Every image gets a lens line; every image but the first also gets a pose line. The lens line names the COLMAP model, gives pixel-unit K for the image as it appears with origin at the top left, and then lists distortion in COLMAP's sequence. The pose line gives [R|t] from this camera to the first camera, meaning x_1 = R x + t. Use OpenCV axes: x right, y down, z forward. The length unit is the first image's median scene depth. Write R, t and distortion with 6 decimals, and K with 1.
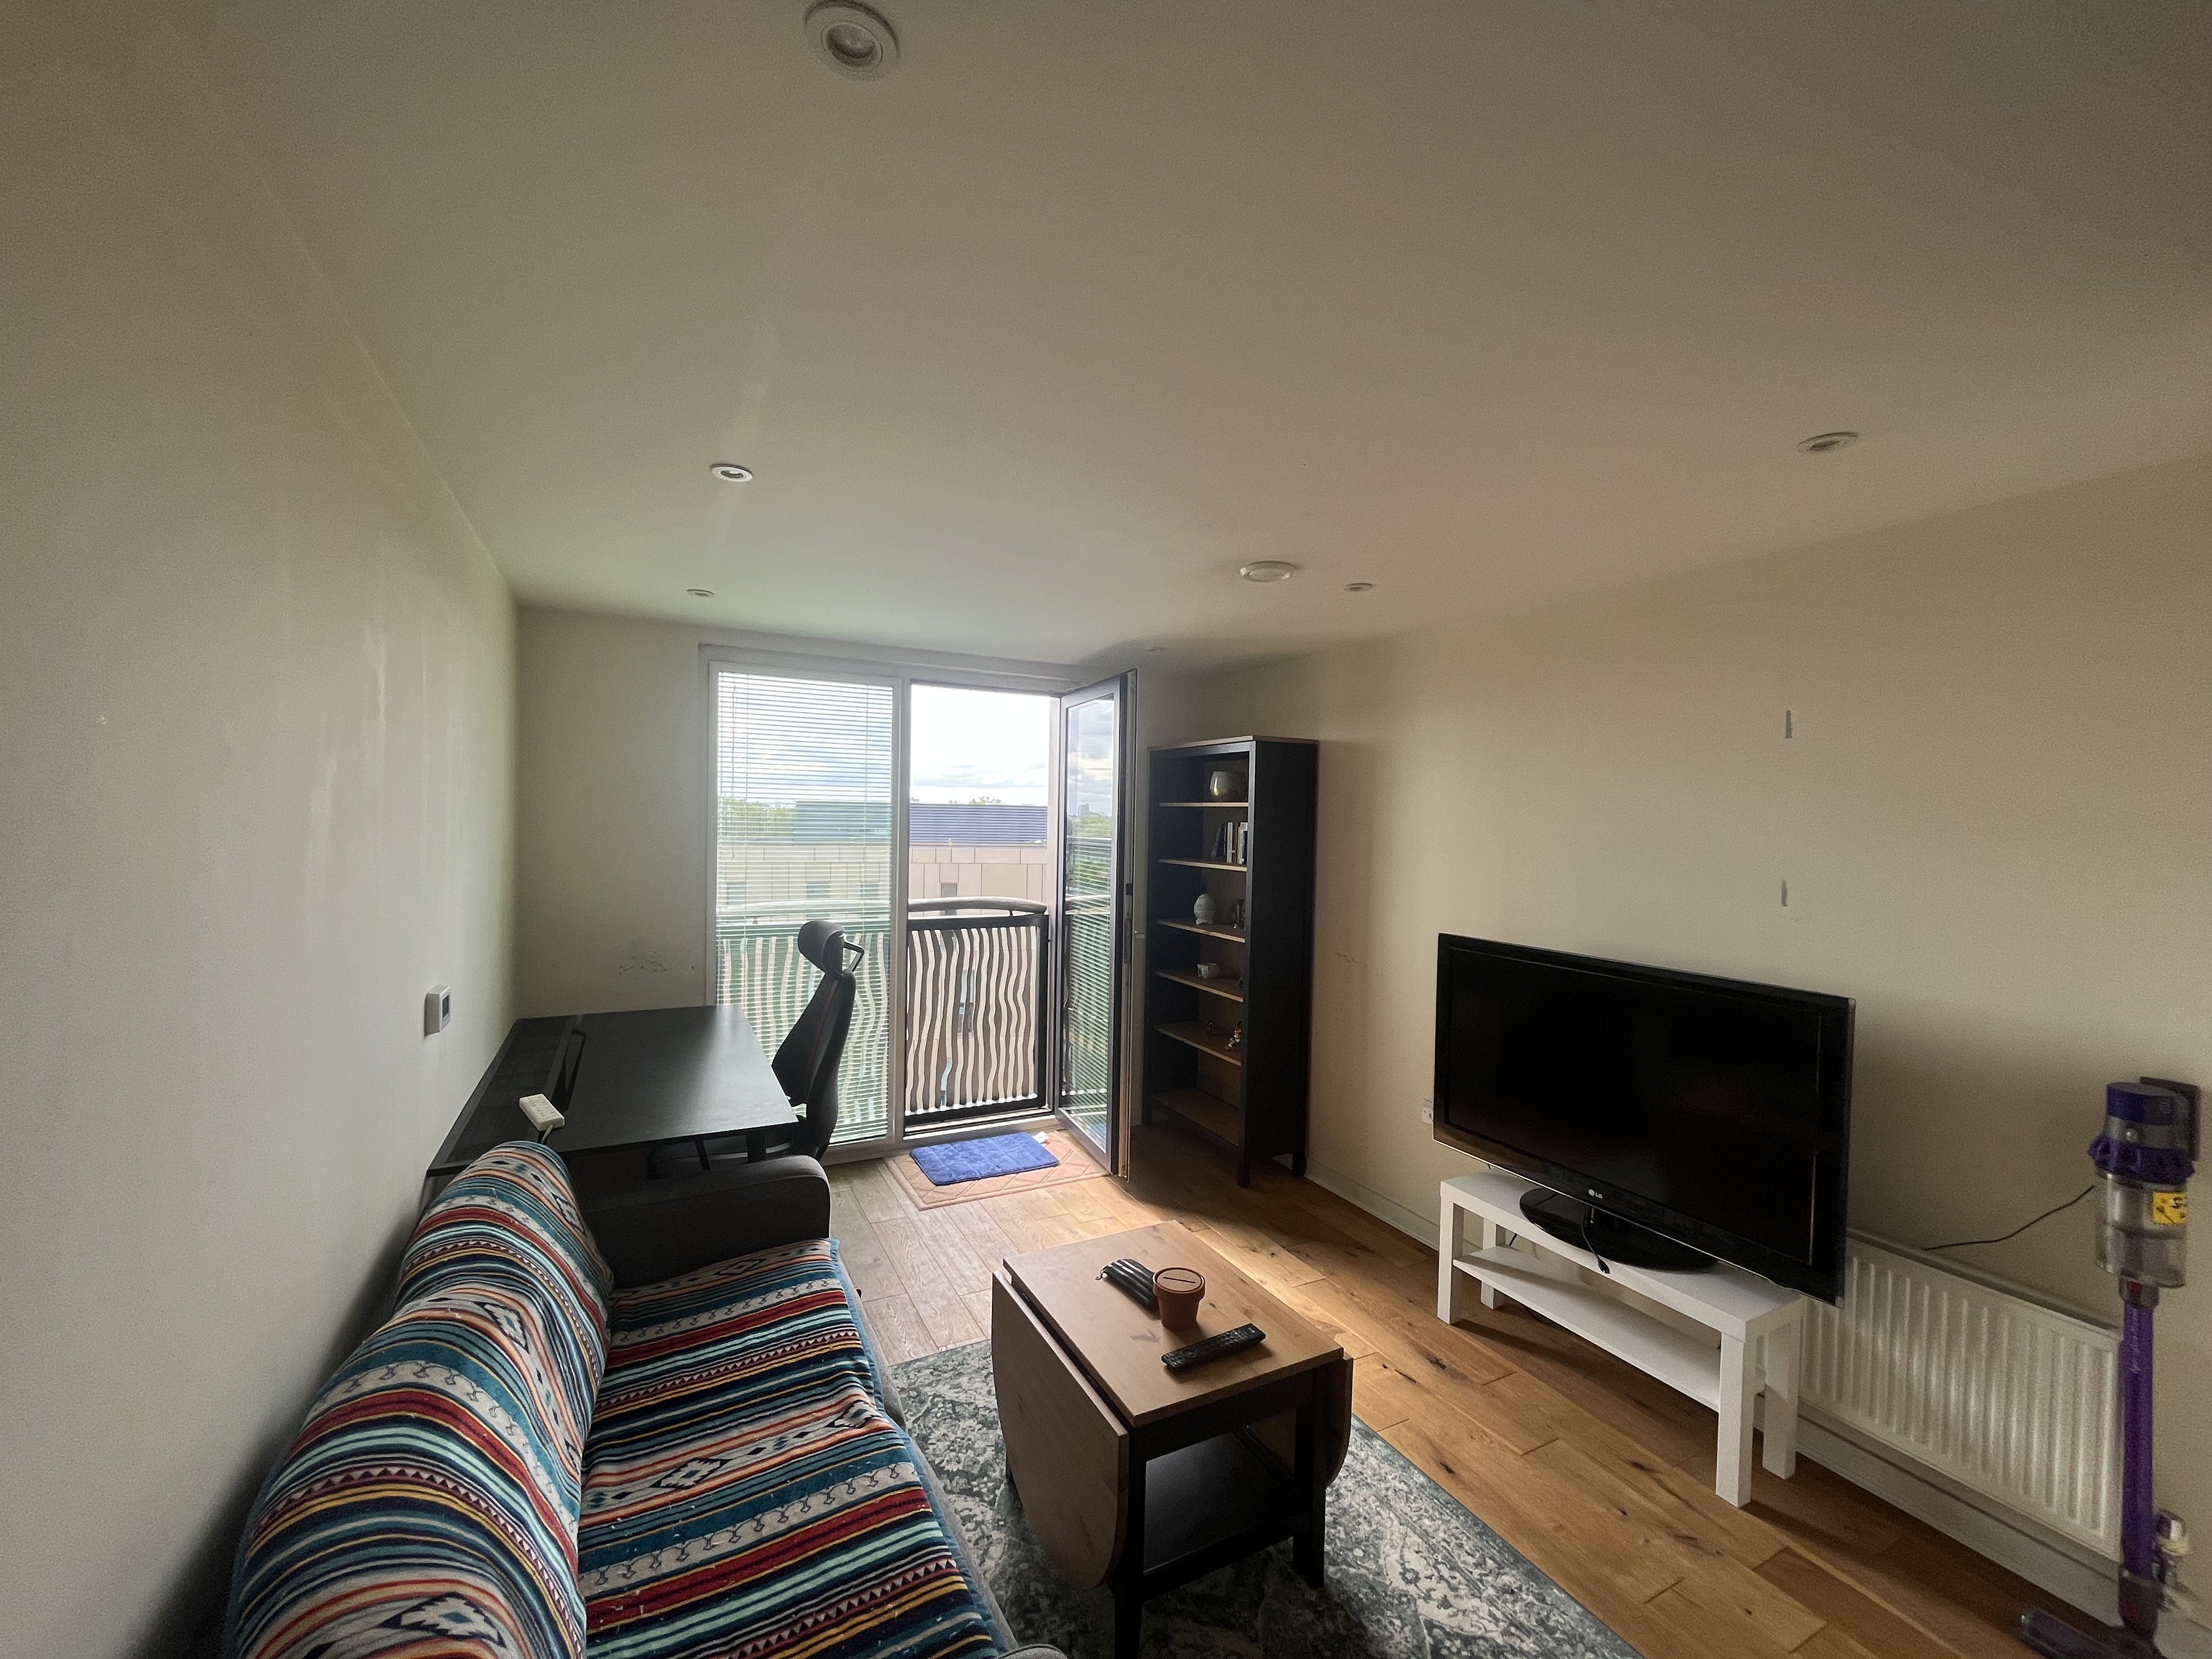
lens RADIAL K [[891.4, 0, 1100.0], [0, 891.4, 835.4], [0, 0, 1]] dist [-0.001661, -0.001034]
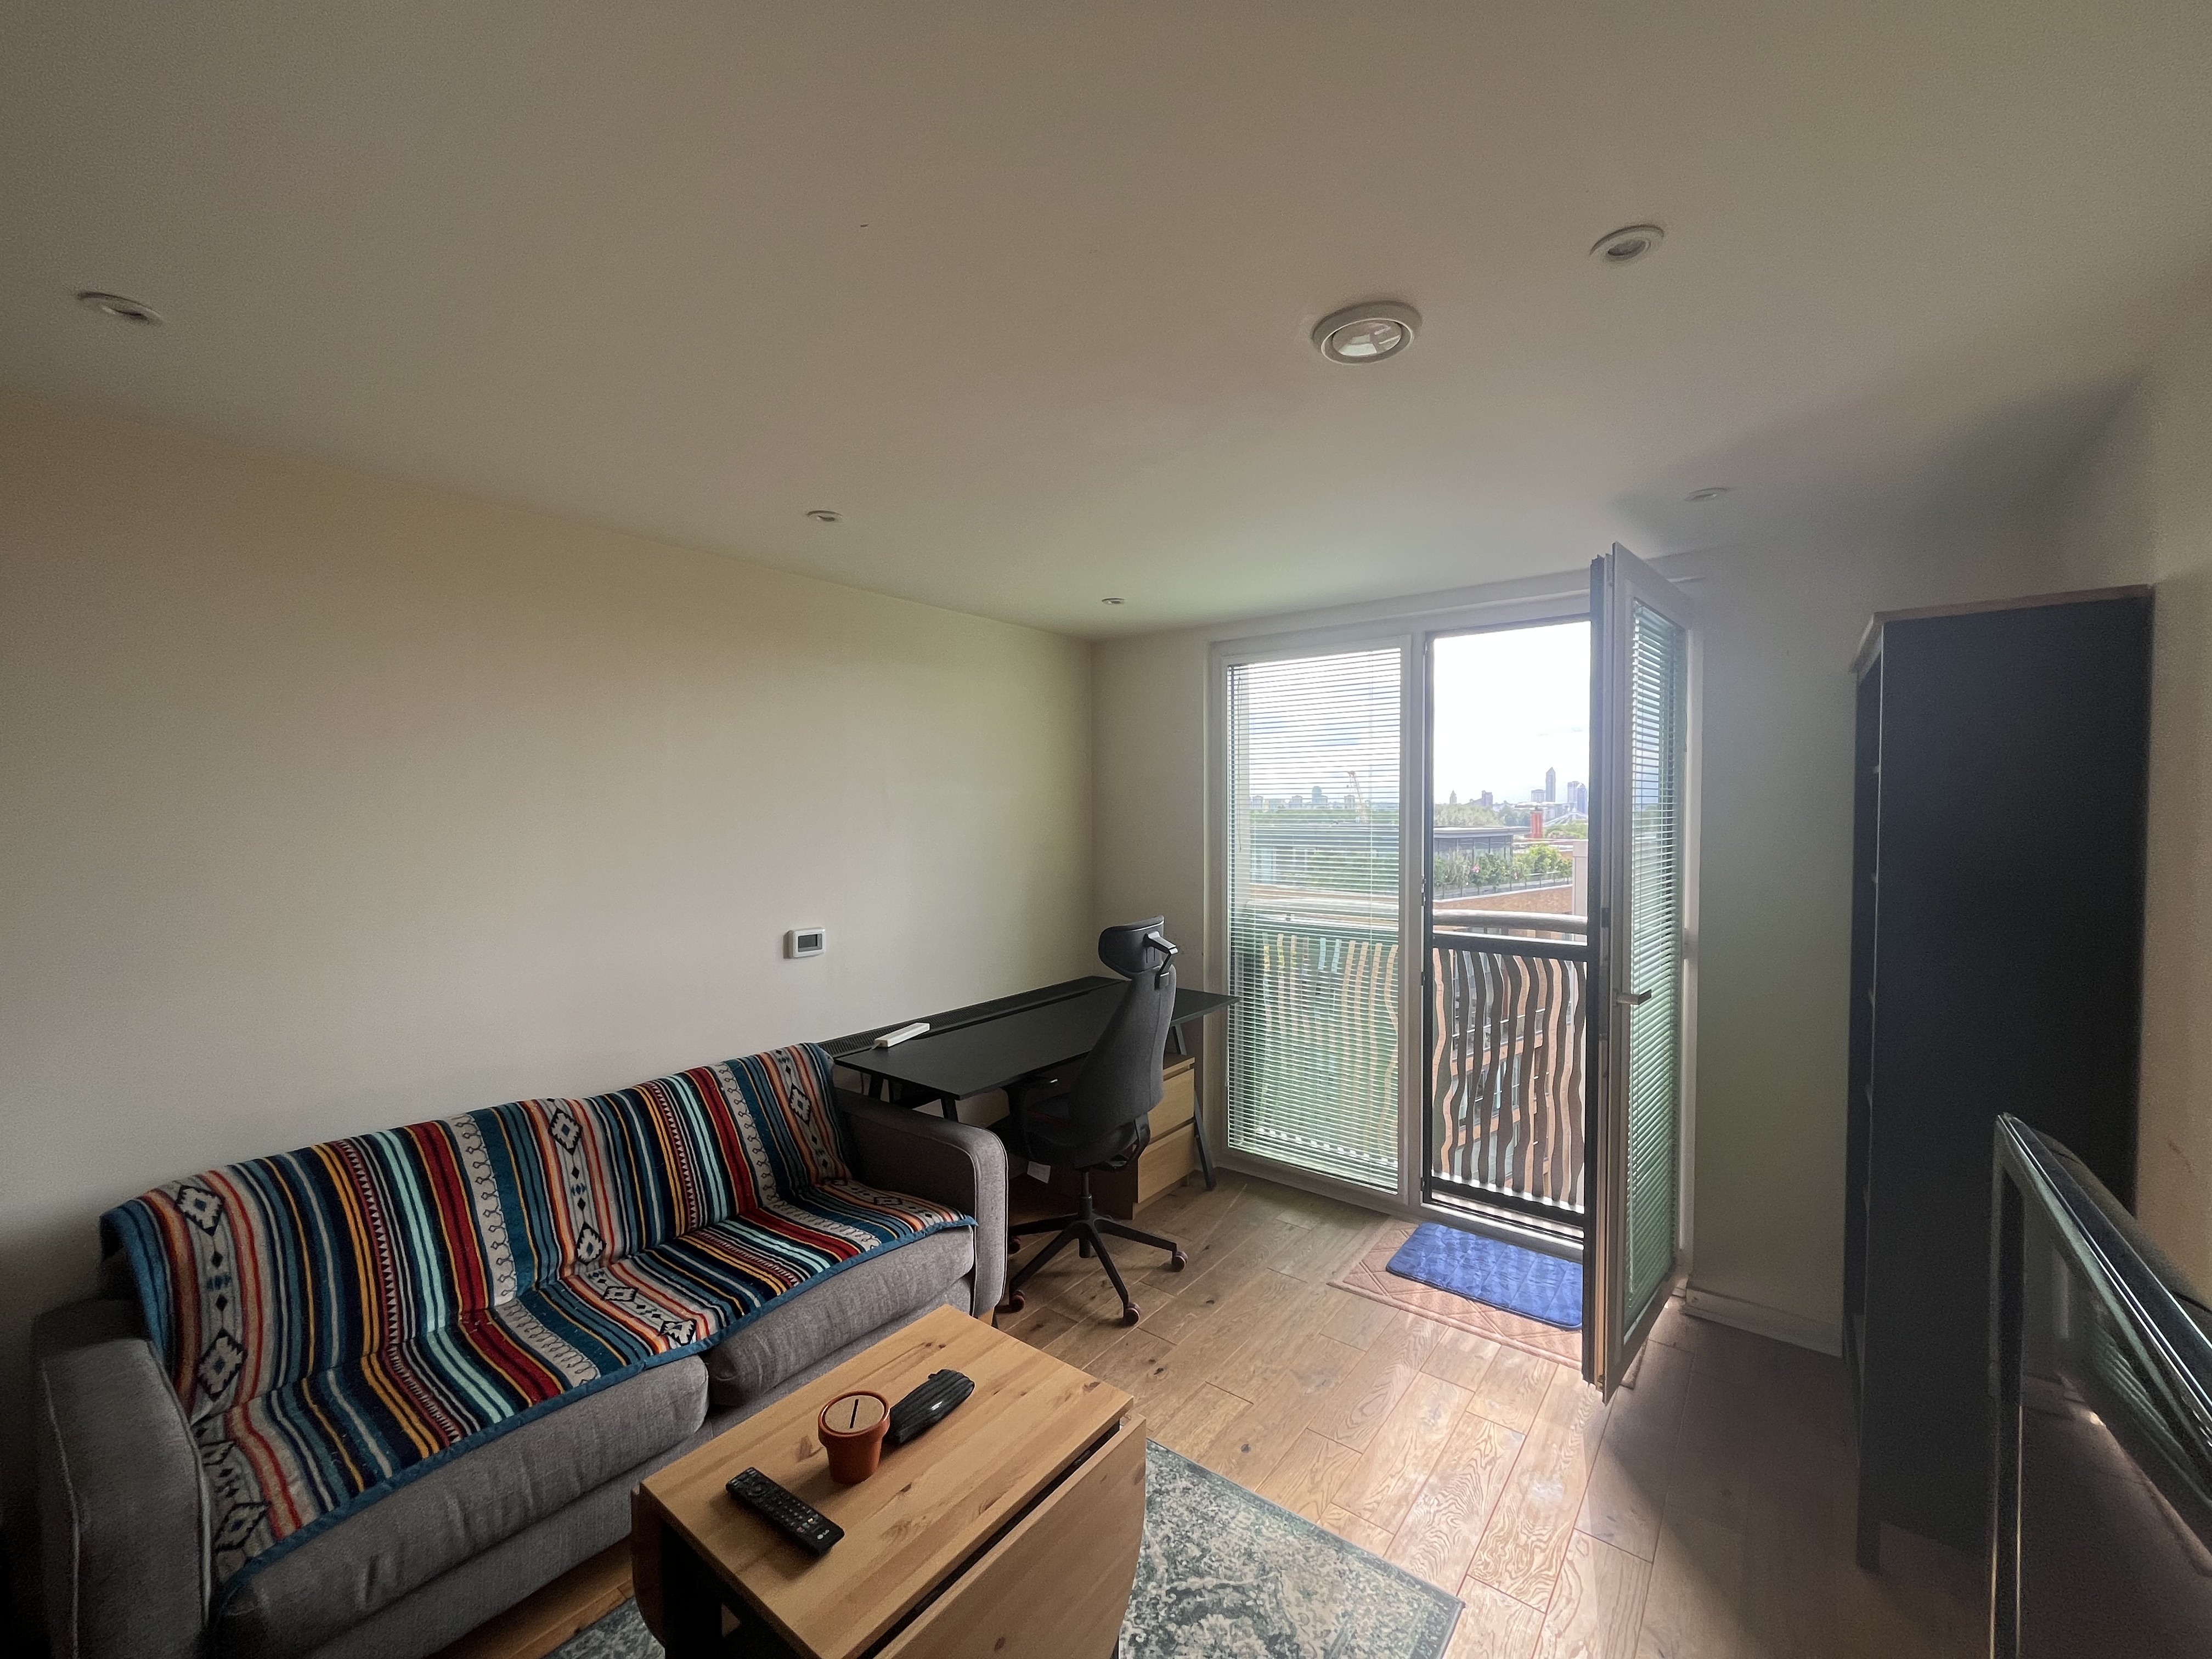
lens RADIAL K [[891.4, 0, 1100.8], [0, 891.4, 836.3], [0, 0, 1]] dist [-0.001661, -0.001034]
pose [[0.417632, 0.006108, -0.908596, 0.694288], [-0.004434, 0.999979, 0.004684, 0.007833], [0.908605, 0.002072, 0.417651, 0.711688]]
